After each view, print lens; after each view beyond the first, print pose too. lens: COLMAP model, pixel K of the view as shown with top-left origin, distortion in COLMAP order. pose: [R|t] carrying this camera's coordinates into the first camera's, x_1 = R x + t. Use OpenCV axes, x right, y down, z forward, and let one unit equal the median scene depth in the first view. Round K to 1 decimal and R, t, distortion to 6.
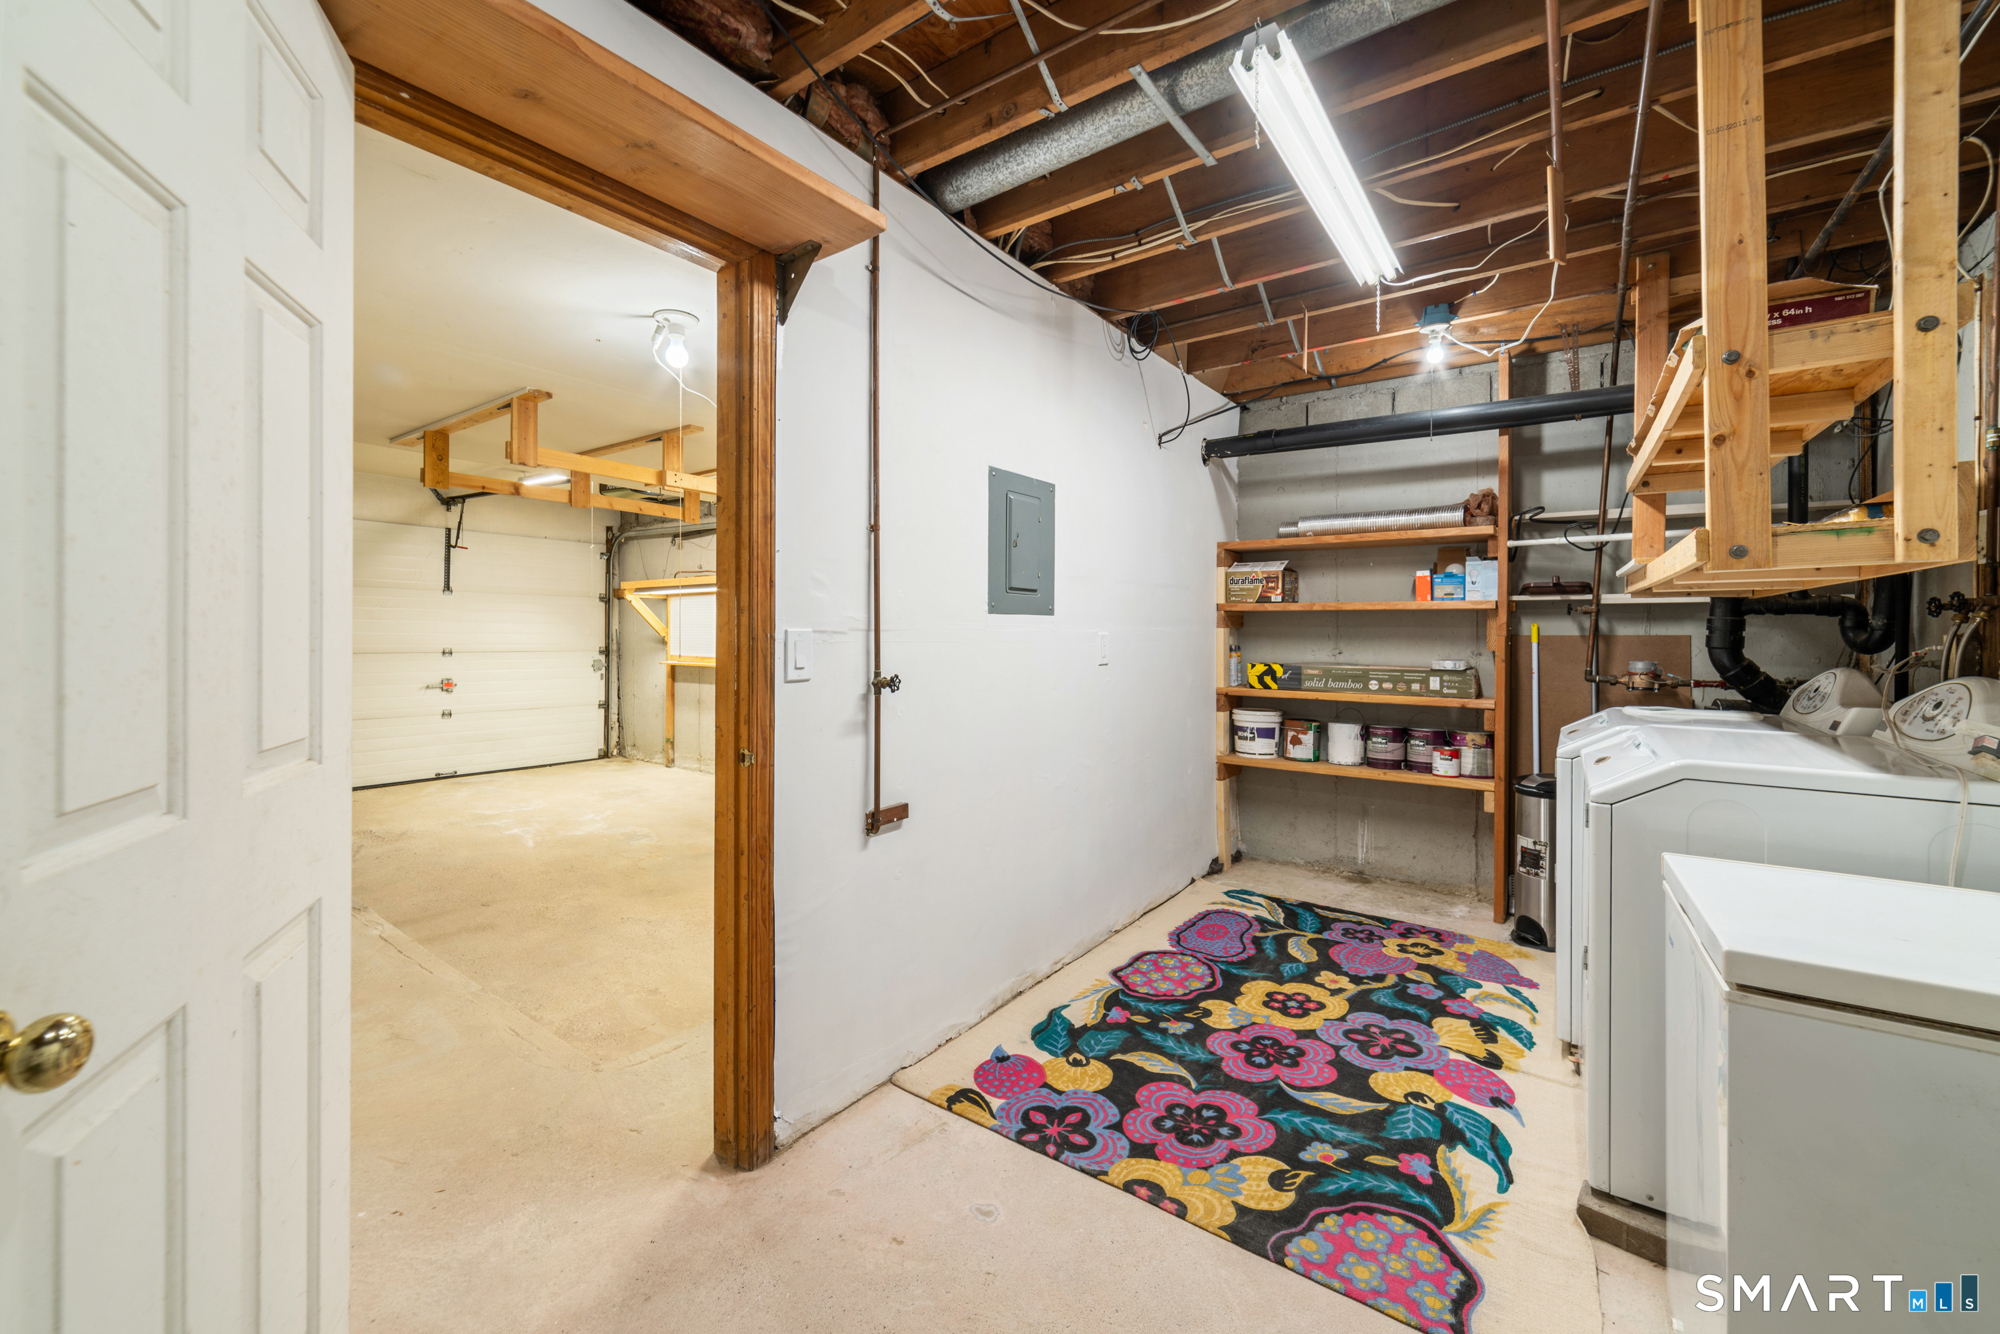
lens RADIAL K [[794.7, 0, 1001.4], [0, 794.7, 633.5], [0, 0, 1]] dist [0.001284, 0.000258]
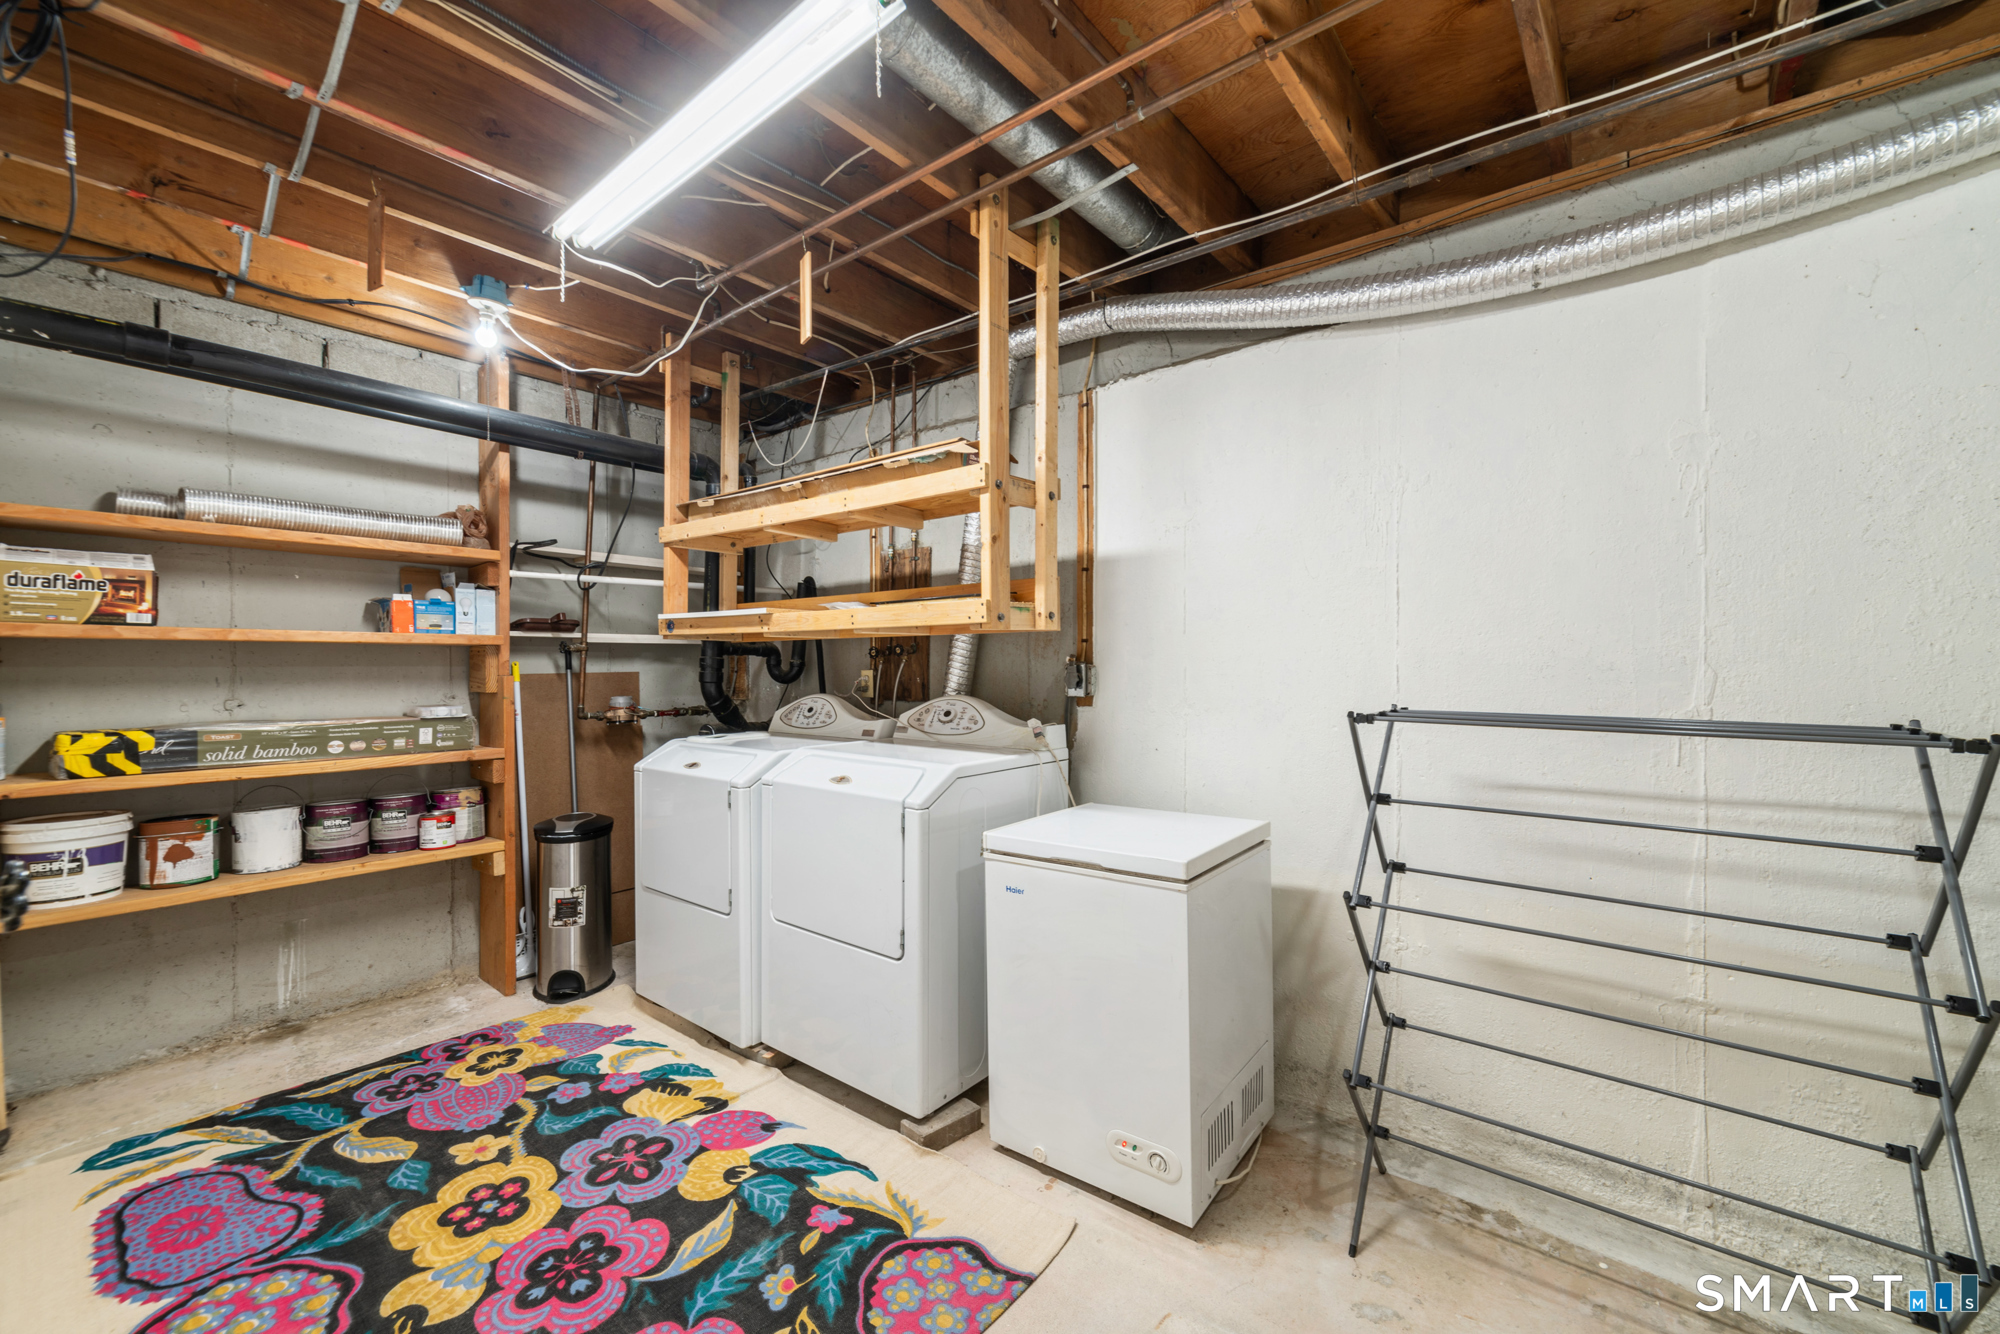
lens RADIAL K [[799.7, 0, 1000.0], [0, 799.7, 667.0], [0, 0, 1]] dist [0.000514, 0.000351]
pose [[0.051851, -0.009290, 0.998612, -0.285667], [0.008169, 0.999927, 0.008878, -0.011504], [-0.998621, 0.007698, 0.051923, 0.467538]]
